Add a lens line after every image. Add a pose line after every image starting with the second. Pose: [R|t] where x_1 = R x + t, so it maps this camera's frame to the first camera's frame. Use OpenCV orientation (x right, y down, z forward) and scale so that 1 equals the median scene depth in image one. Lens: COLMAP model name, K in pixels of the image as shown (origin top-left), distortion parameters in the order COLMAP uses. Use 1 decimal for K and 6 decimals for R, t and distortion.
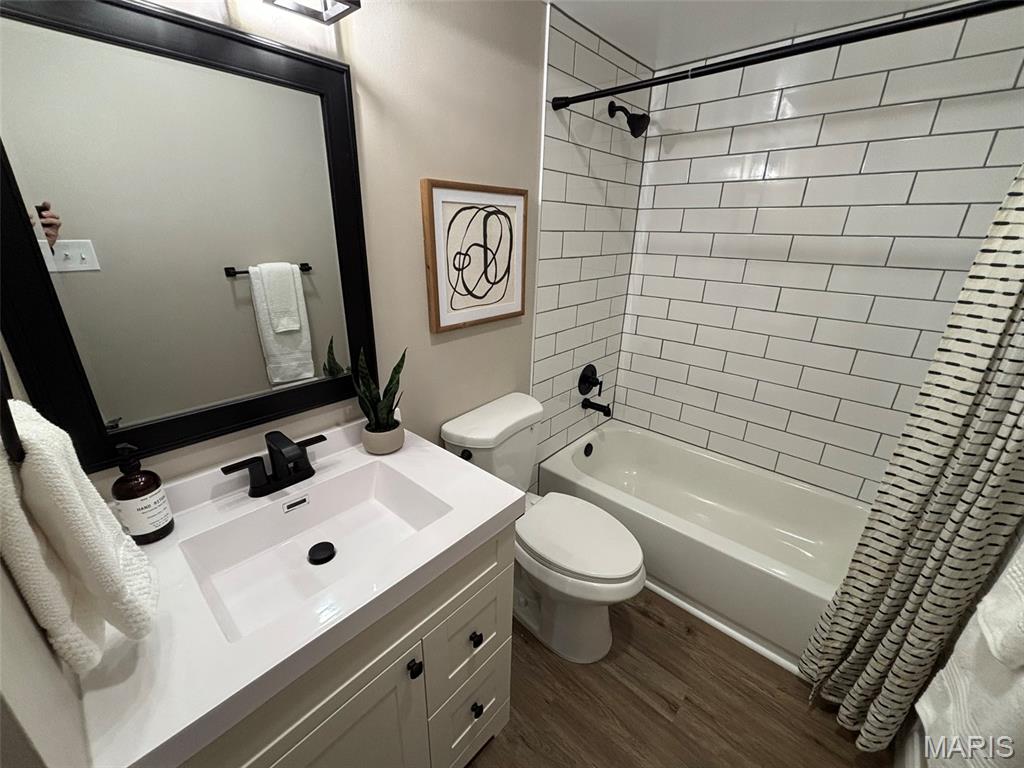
lens RADIAL K [[410.2, 0, 511.2], [0, 410.2, 381.4], [0, 0, 1]] dist [0.002835, -0.001996]
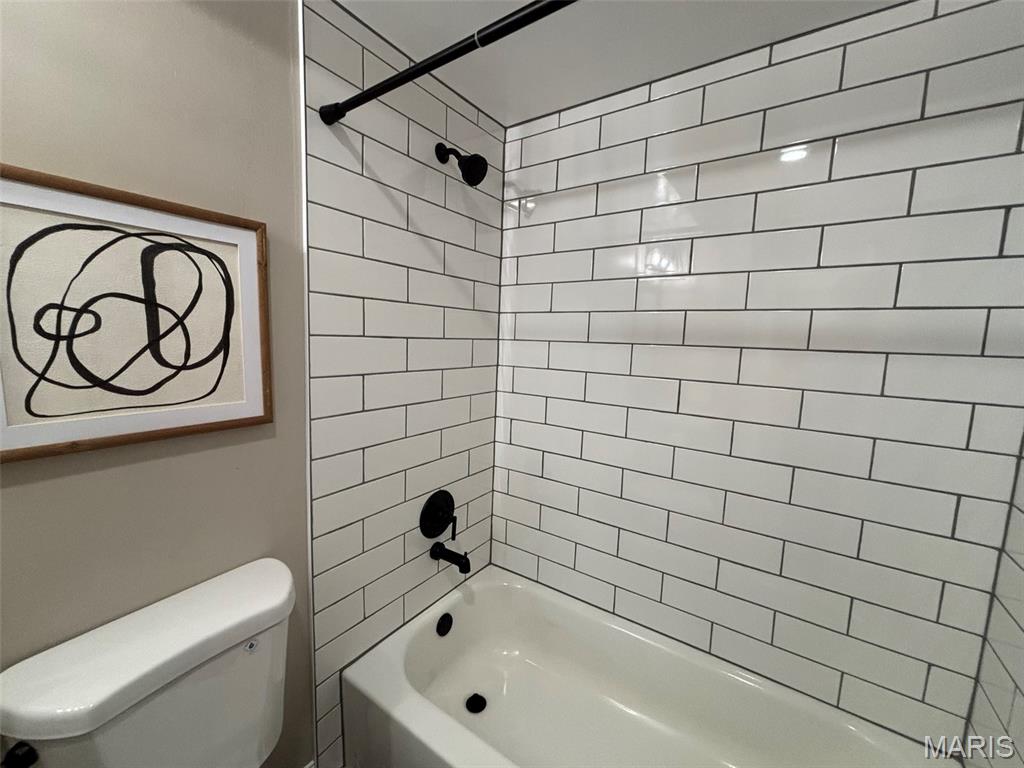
lens RADIAL K [[410.2, 0, 511.8], [0, 410.2, 386.9], [0, 0, 1]] dist [0.002835, -0.001996]
pose [[0.992102, -0.001623, 0.125424, 0.288693], [0.030861, 0.972338, -0.231529, -0.062469], [-0.121579, 0.233571, 0.964709, 0.362389]]
